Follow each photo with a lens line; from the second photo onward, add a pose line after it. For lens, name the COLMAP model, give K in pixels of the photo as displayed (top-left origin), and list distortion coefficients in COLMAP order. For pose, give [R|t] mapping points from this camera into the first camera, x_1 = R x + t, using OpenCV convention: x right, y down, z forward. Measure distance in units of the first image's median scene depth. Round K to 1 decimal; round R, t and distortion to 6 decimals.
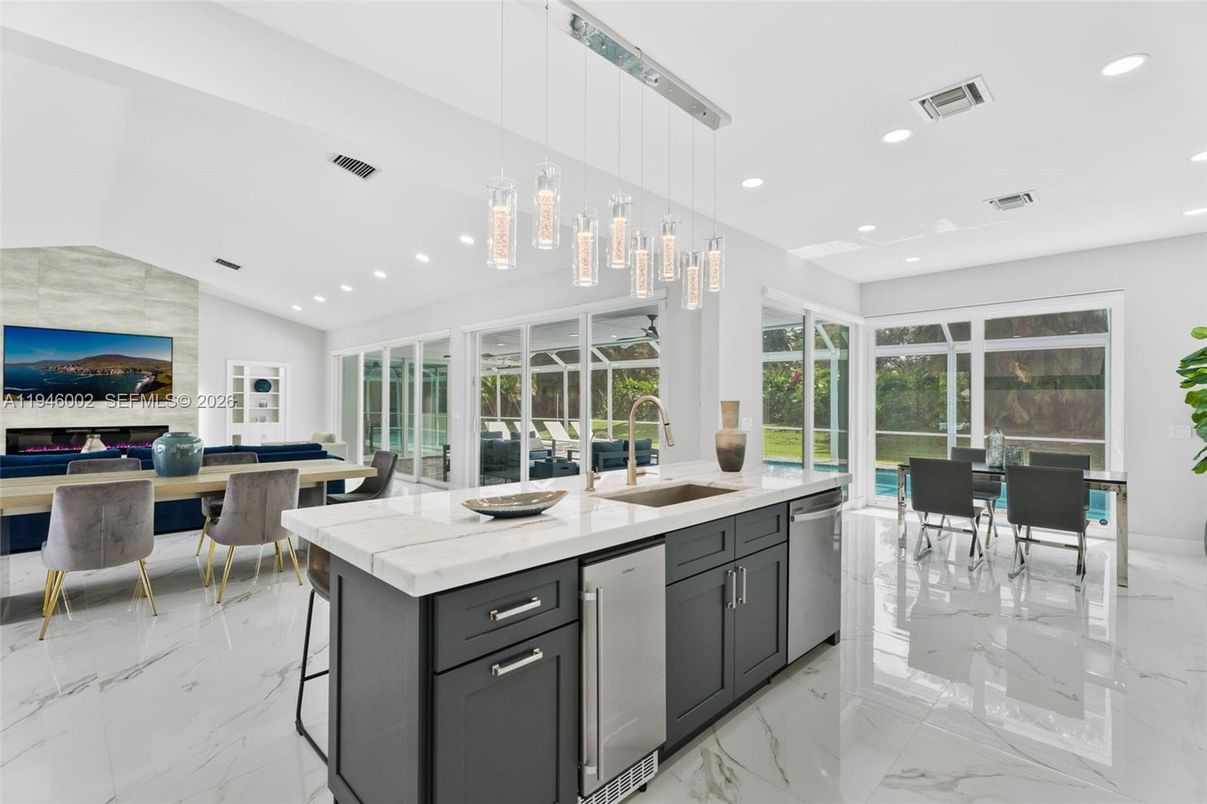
lens RADIAL K [[539.3, 0, 605.0], [0, 539.3, 403.9], [0, 0, 1]] dist [0.003446, 0.000474]
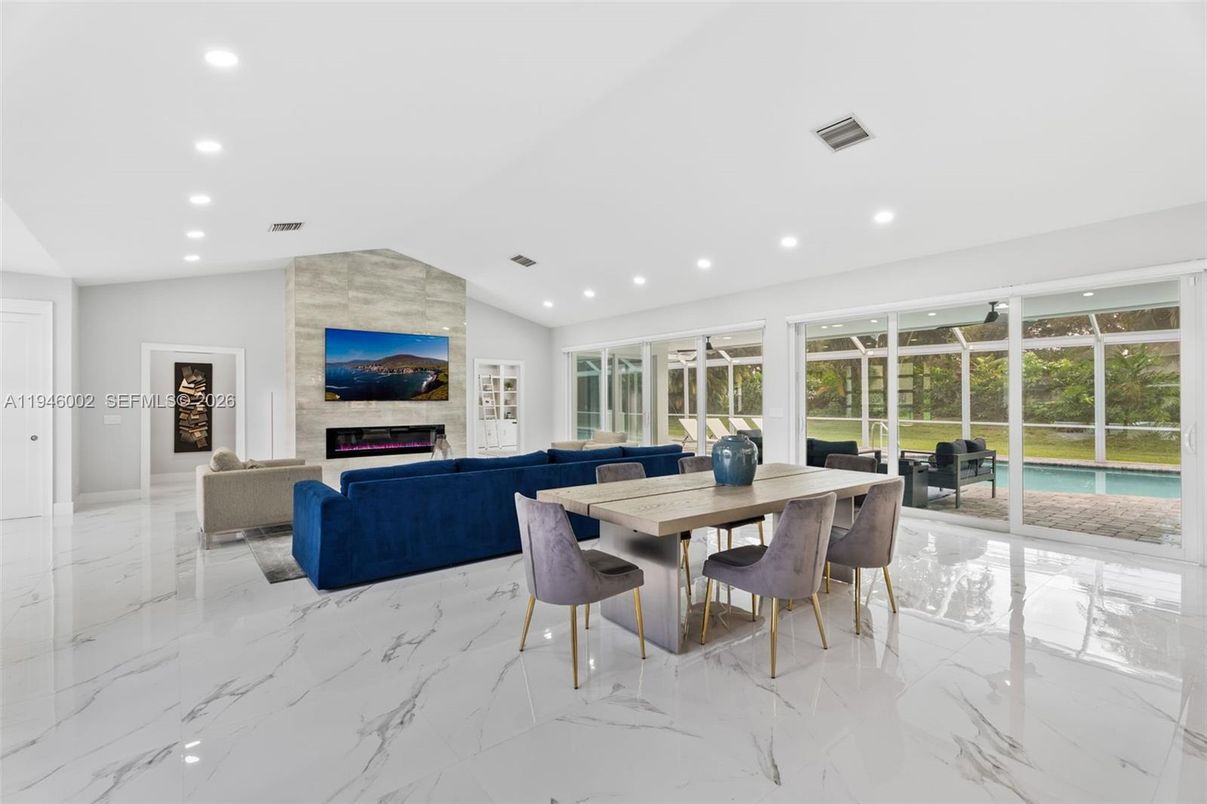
lens RADIAL K [[539.3, 0, 598.2], [0, 539.3, 396.1], [0, 0, 1]] dist [0.003446, 0.000474]
pose [[0.991999, -0.008239, -0.125978, -0.414260], [0.007556, 0.999954, -0.005899, -0.003852], [0.126021, 0.004899, 0.992015, 0.036128]]
